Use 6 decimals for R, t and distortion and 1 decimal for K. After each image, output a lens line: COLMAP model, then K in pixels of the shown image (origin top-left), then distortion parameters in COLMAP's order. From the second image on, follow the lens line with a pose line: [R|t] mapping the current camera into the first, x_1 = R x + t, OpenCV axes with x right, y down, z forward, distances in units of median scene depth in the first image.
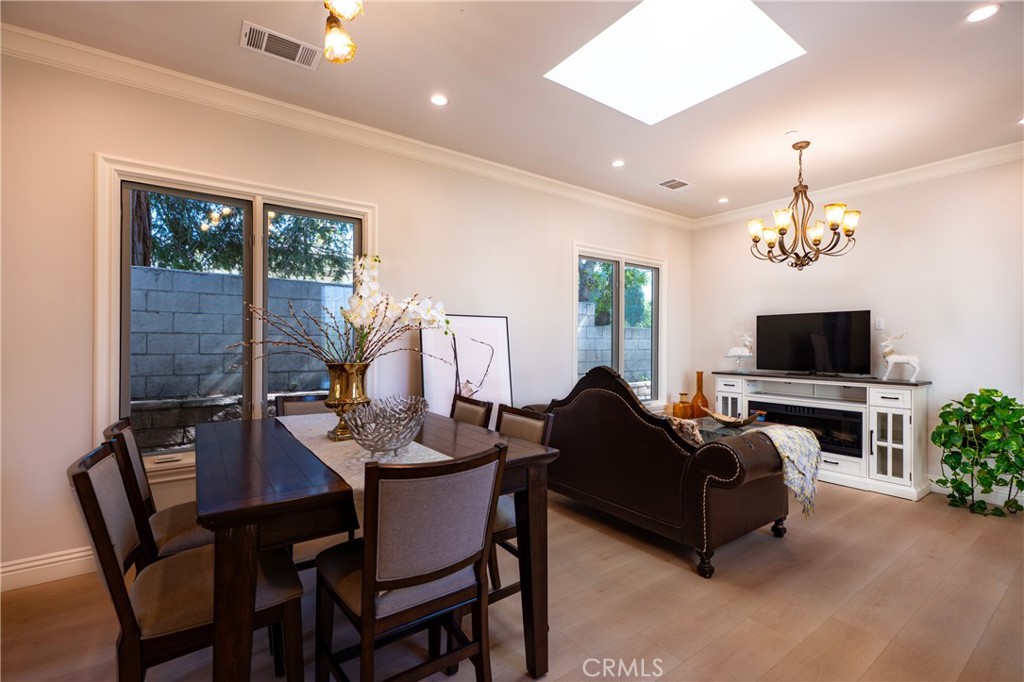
lens RADIAL K [[455.6, 0, 511.1], [0, 455.6, 341.0], [0, 0, 1]] dist [0.001130, 0.000721]
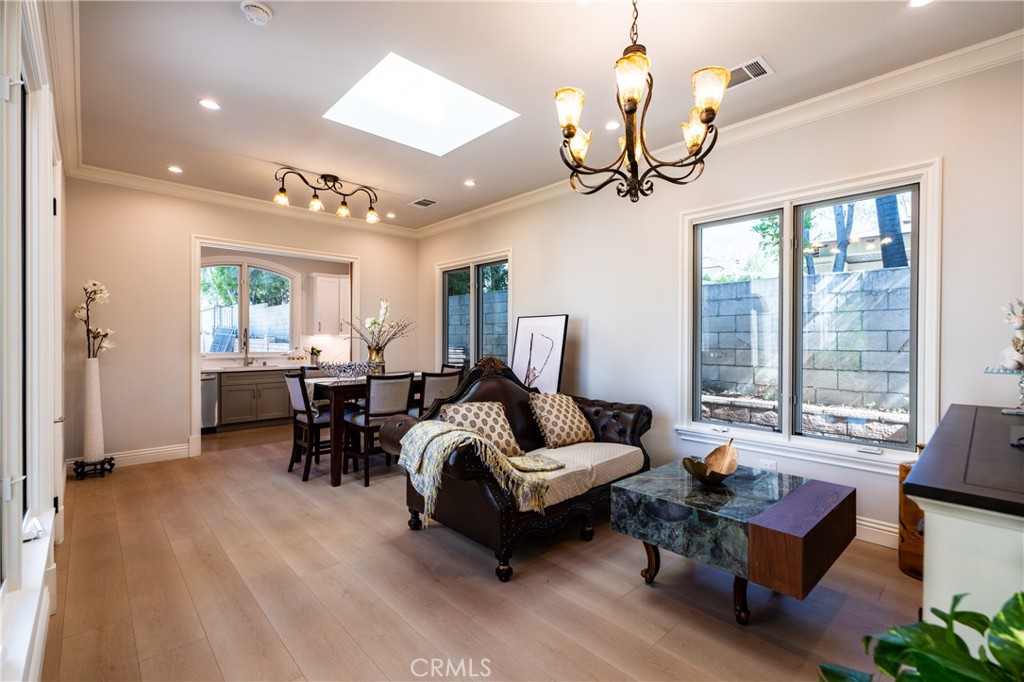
lens RADIAL K [[455.6, 0, 509.2], [0, 455.6, 341.7], [0, 0, 1]] dist [0.001130, 0.000721]
pose [[0.117848, 0.000496, -0.993032, 1.124412], [0.003051, 0.999995, 0.000862, 0.013056], [0.993027, -0.003131, 0.117846, 0.752621]]
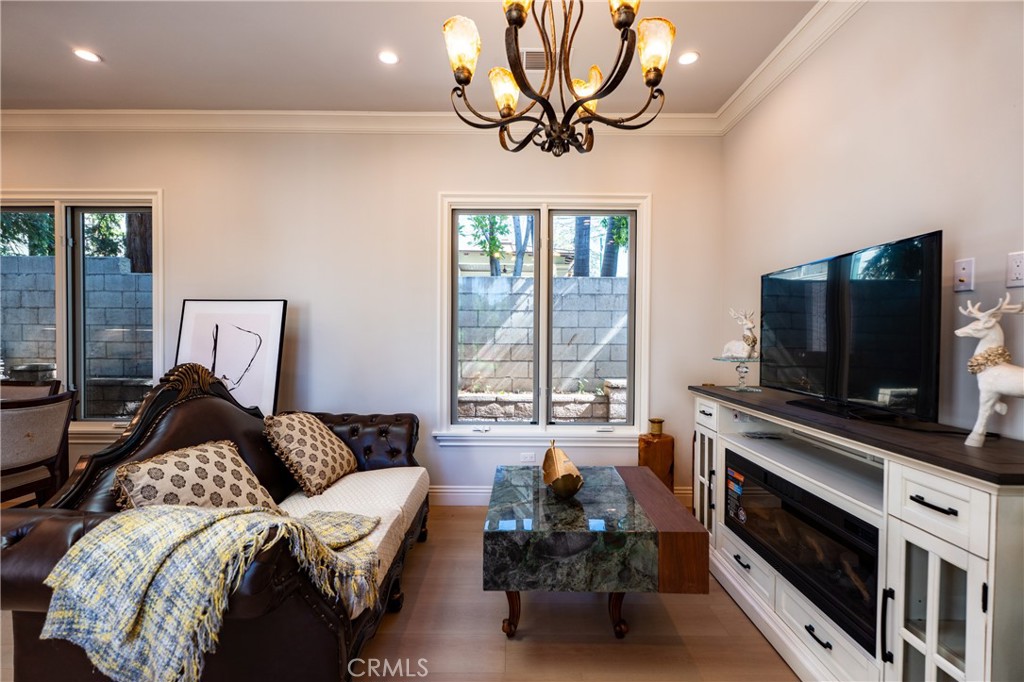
lens RADIAL K [[455.6, 0, 513.5], [0, 455.6, 340.8], [0, 0, 1]] dist [0.001130, 0.000721]
pose [[0.807218, 0.008088, -0.590197, 0.817906], [0.001658, 0.999871, 0.015971, 0.007892], [0.590251, -0.013871, 0.807101, 0.608055]]
